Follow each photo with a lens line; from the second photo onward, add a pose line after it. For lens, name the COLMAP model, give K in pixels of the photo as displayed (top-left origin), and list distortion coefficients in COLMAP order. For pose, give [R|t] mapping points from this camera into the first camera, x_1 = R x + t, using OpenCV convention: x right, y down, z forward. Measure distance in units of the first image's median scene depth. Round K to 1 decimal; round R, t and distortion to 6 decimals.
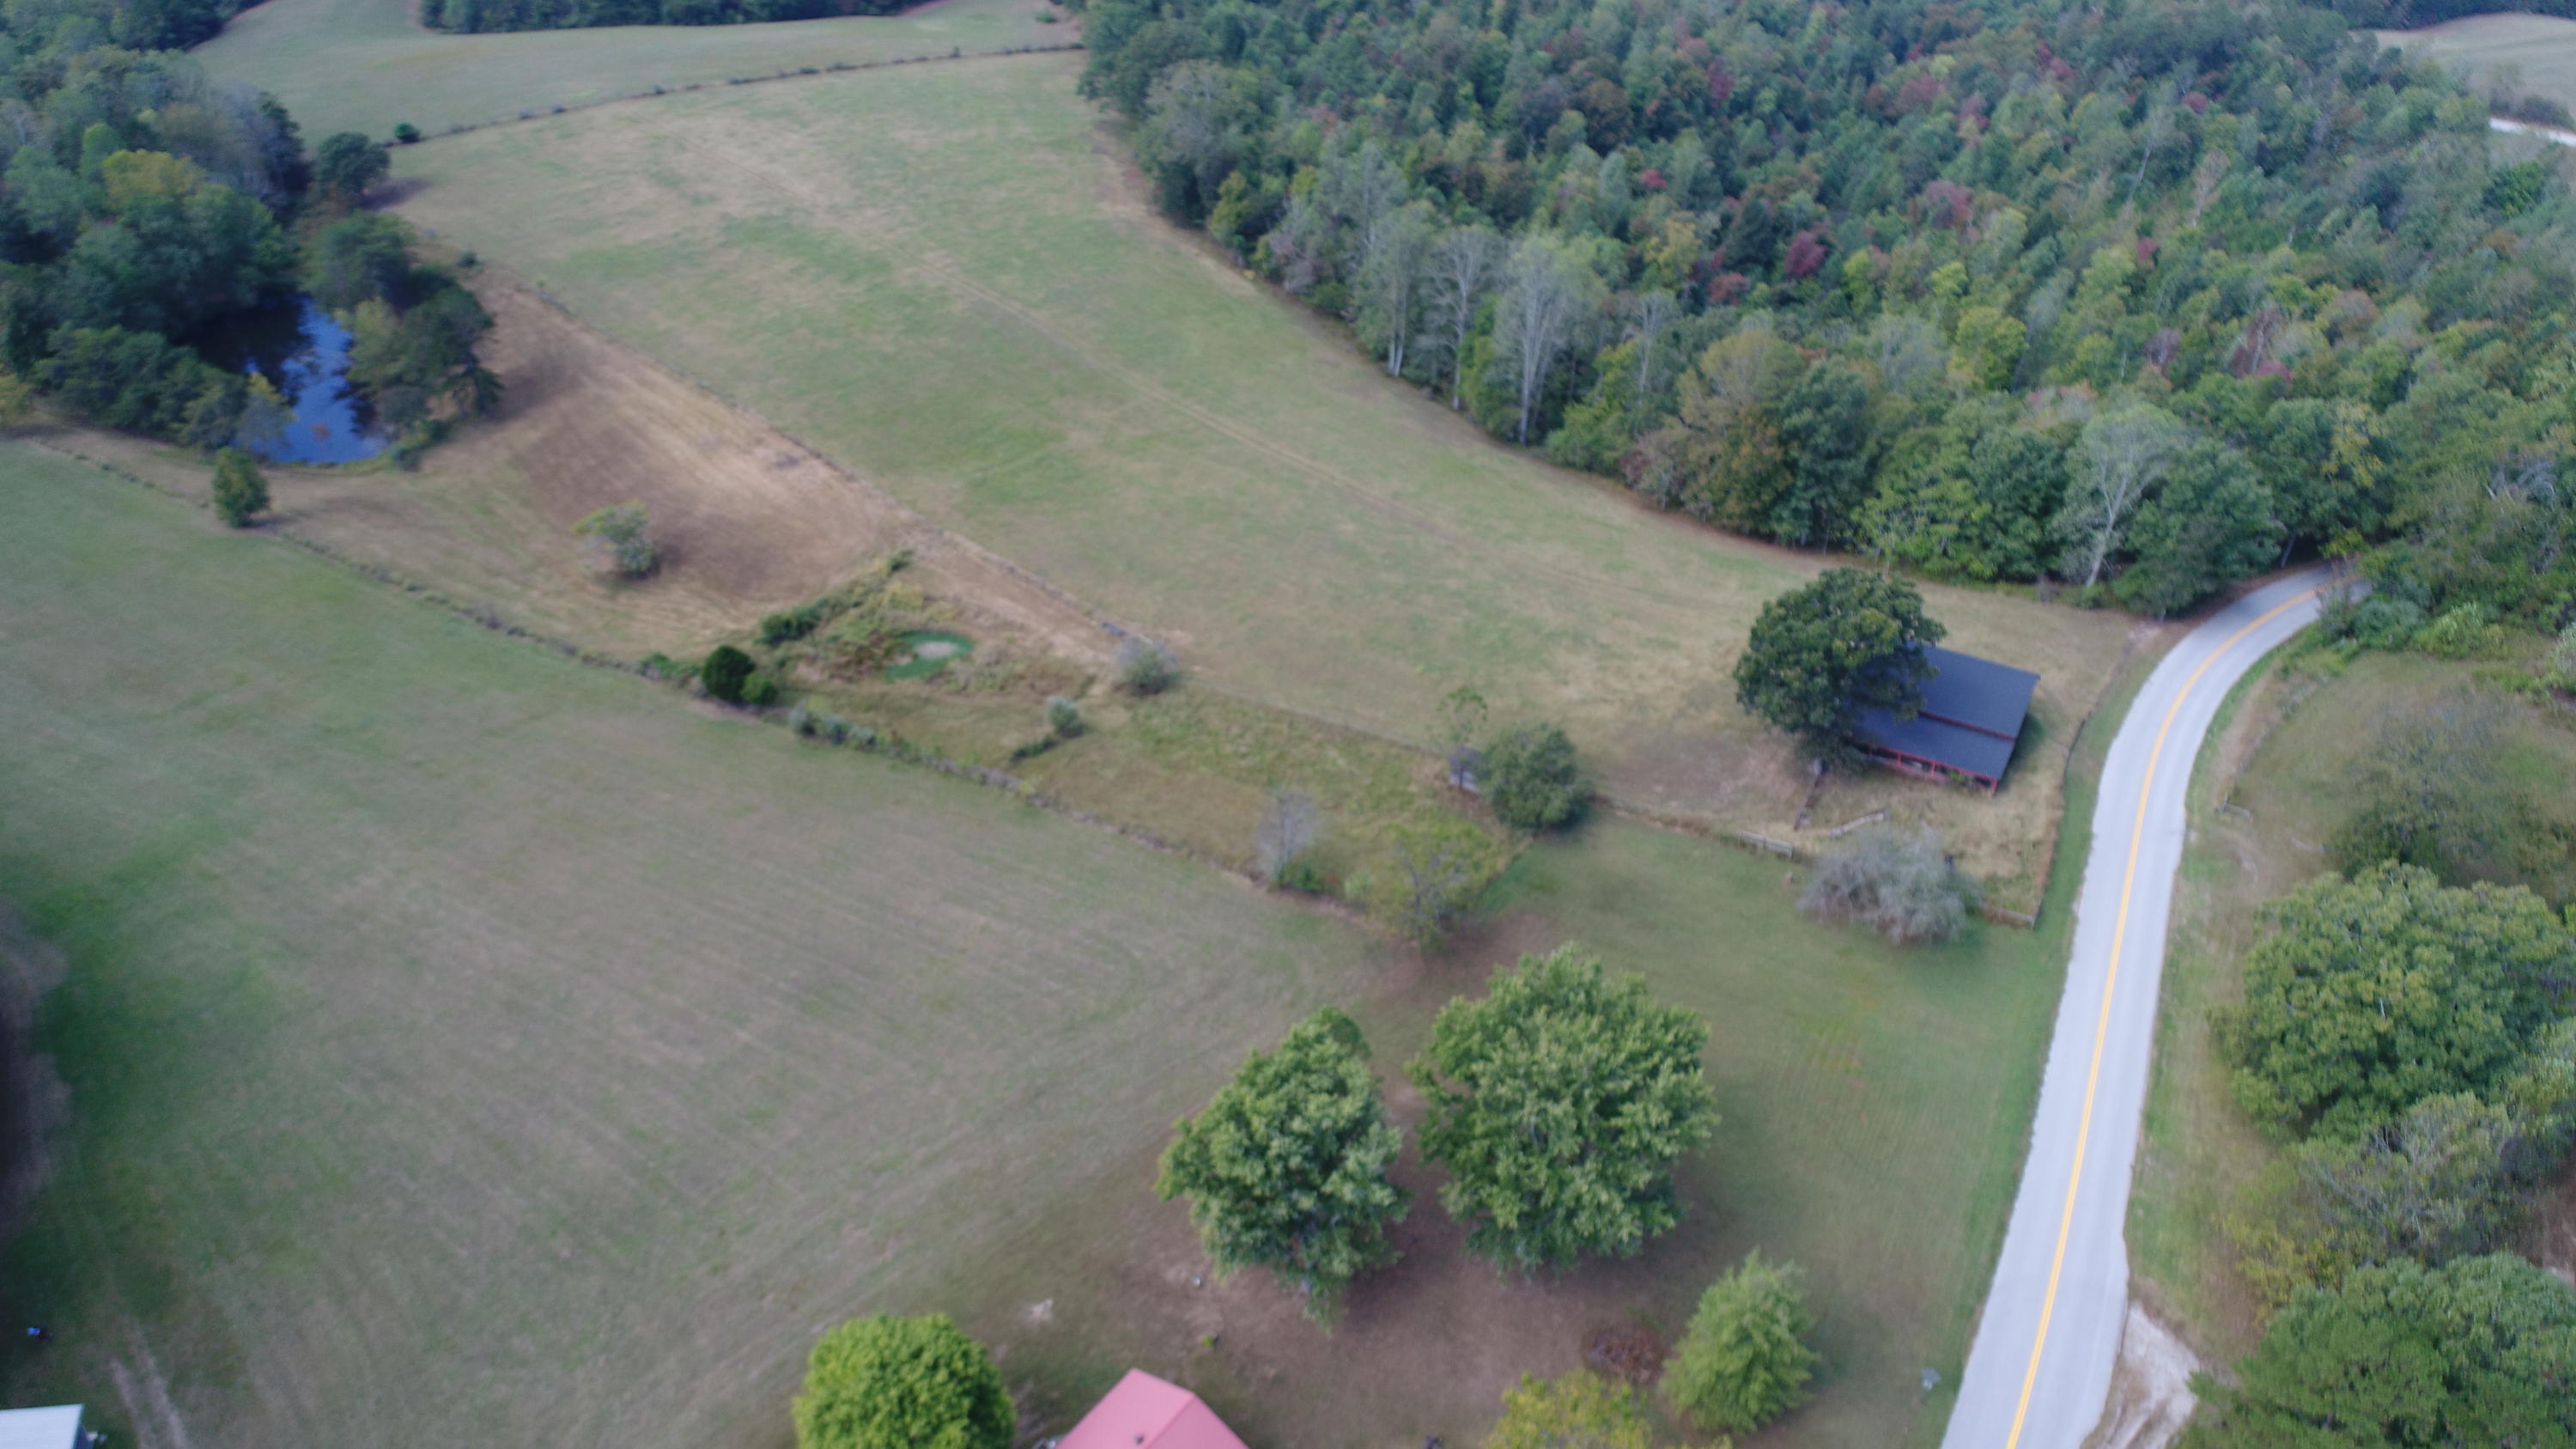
lens RADIAL K [[1733.2, 0, 1282.1], [0, 1733.2, 722.1], [0, 0, 1]] dist [-0.000994, 0.000901]
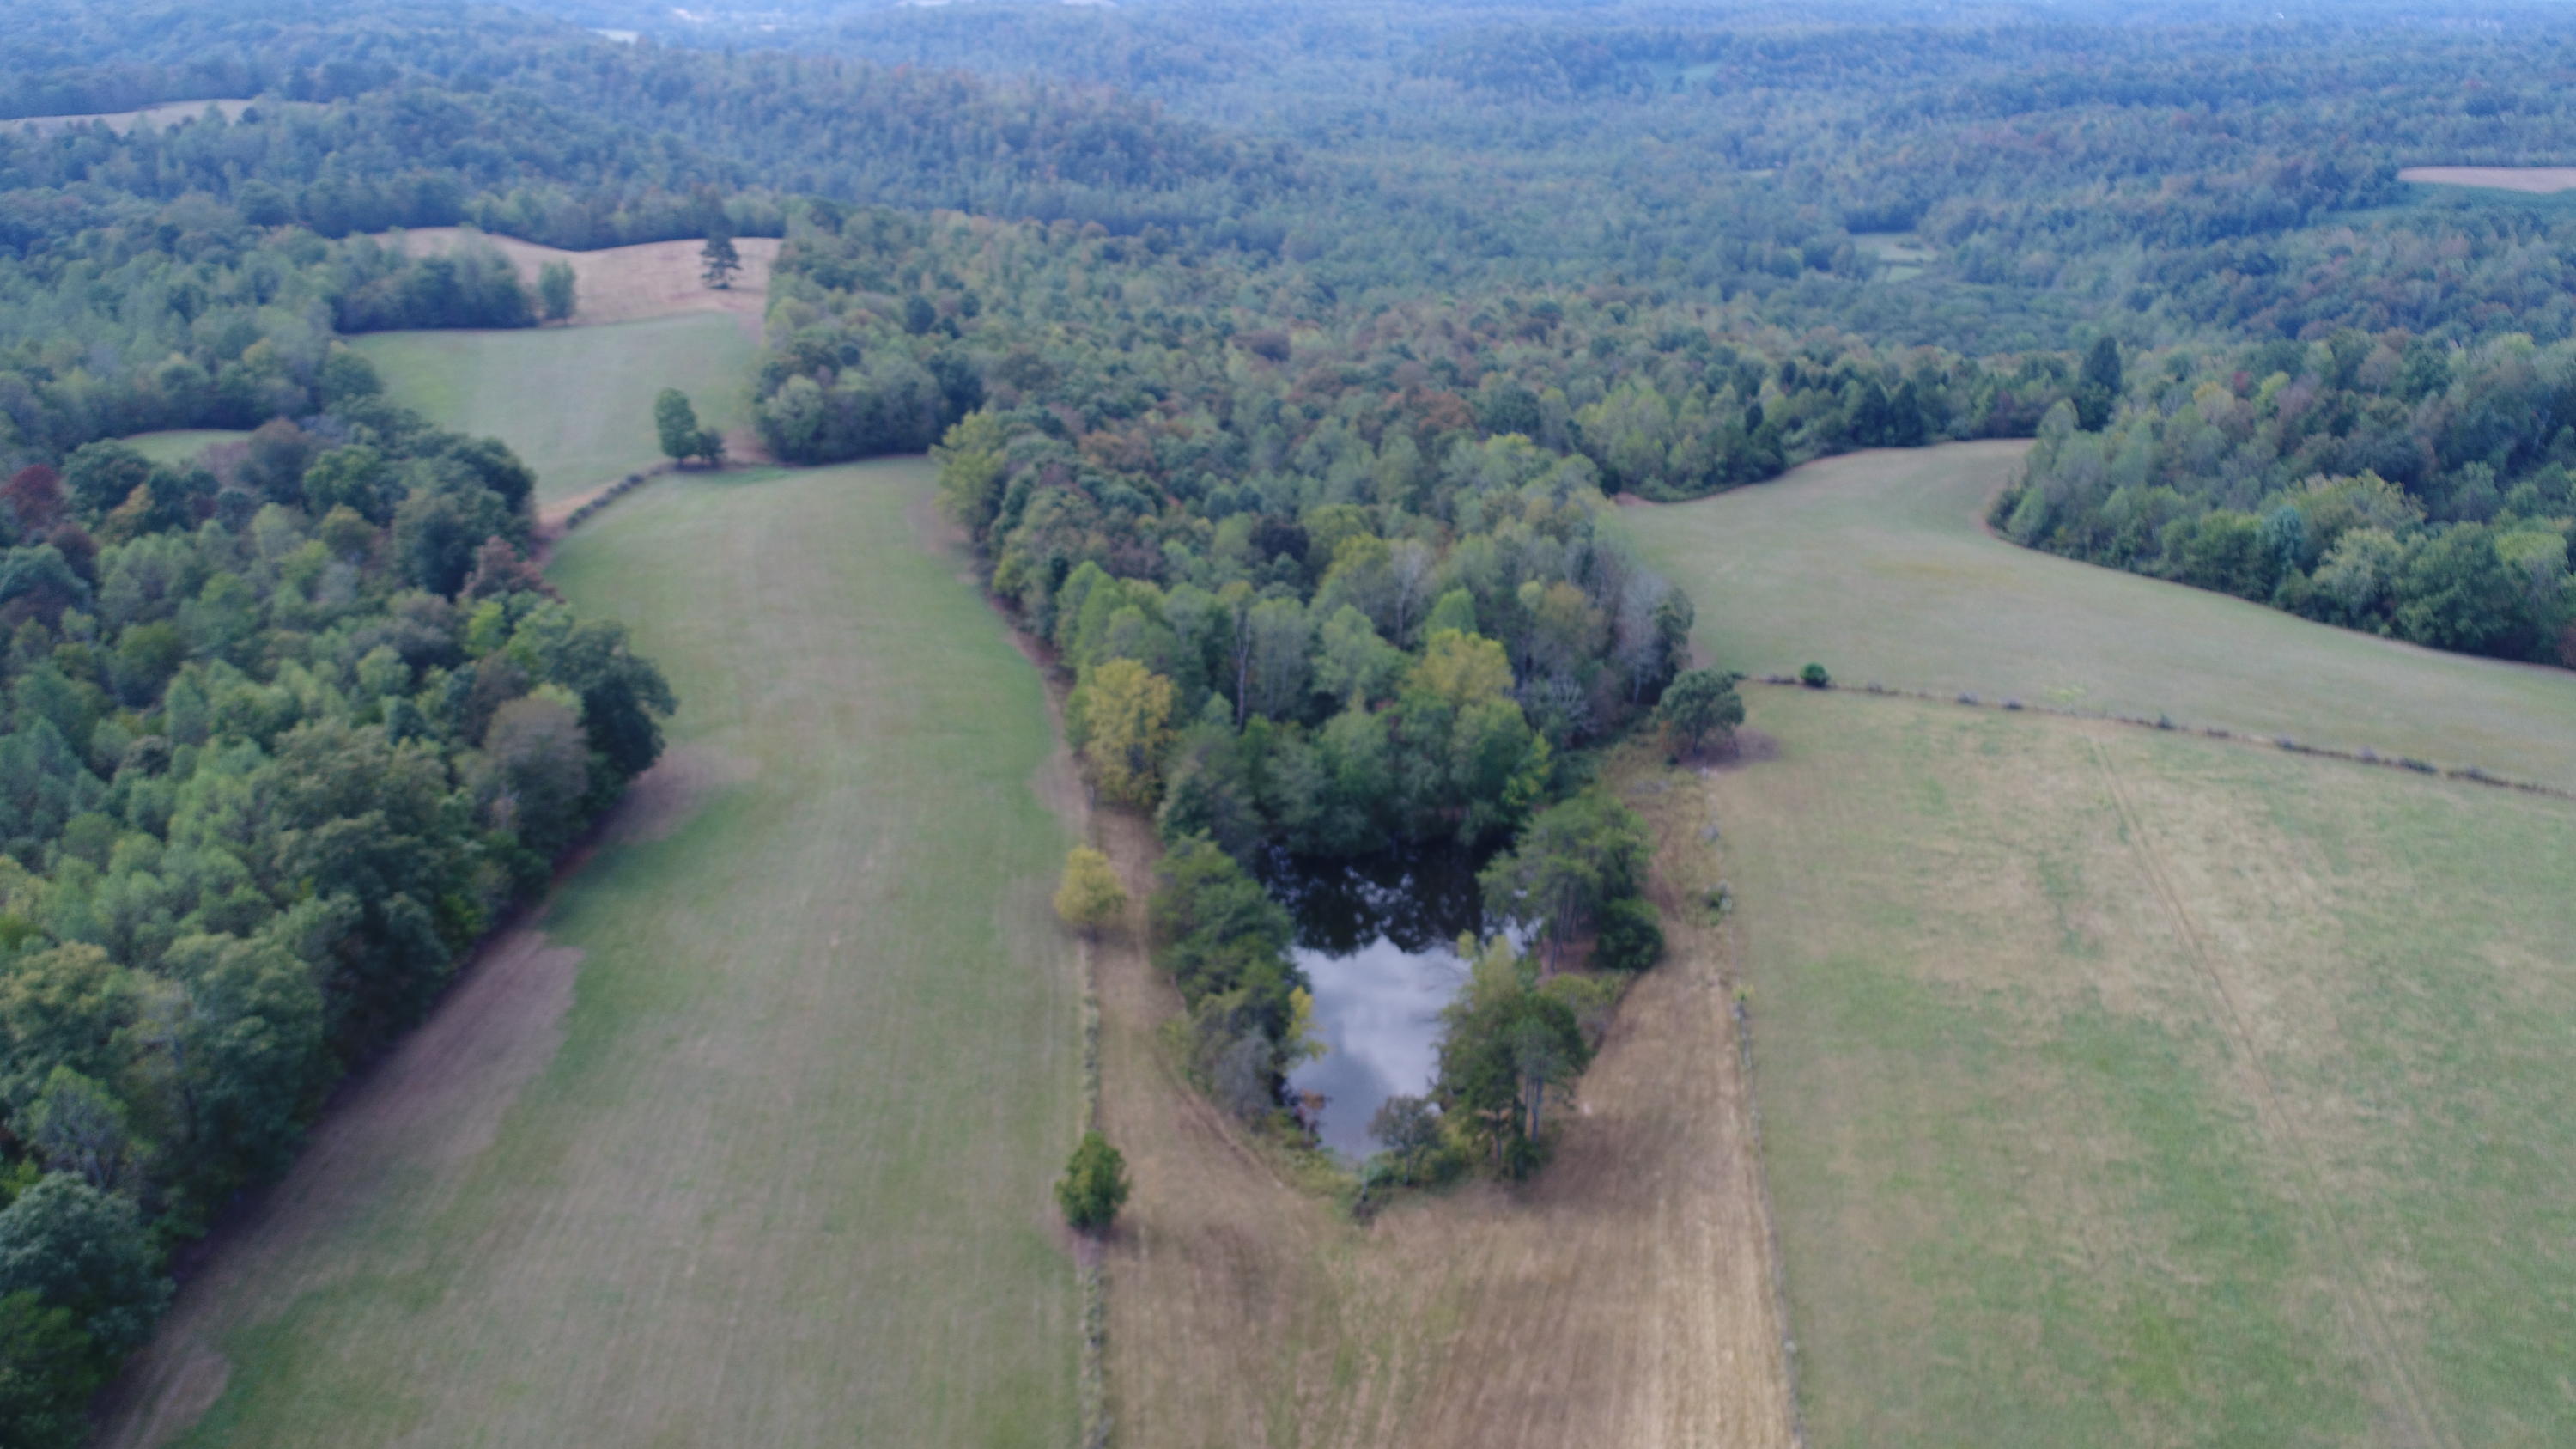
lens RADIAL K [[1733.2, 0, 1276.3], [0, 1733.2, 719.6], [0, 0, 1]] dist [-0.000994, 0.000901]
pose [[0.584782, 0.334565, -0.738983, -0.055797], [-0.478012, 0.878141, 0.019300, -0.214724], [0.655389, 0.341956, 0.673447, 0.305171]]
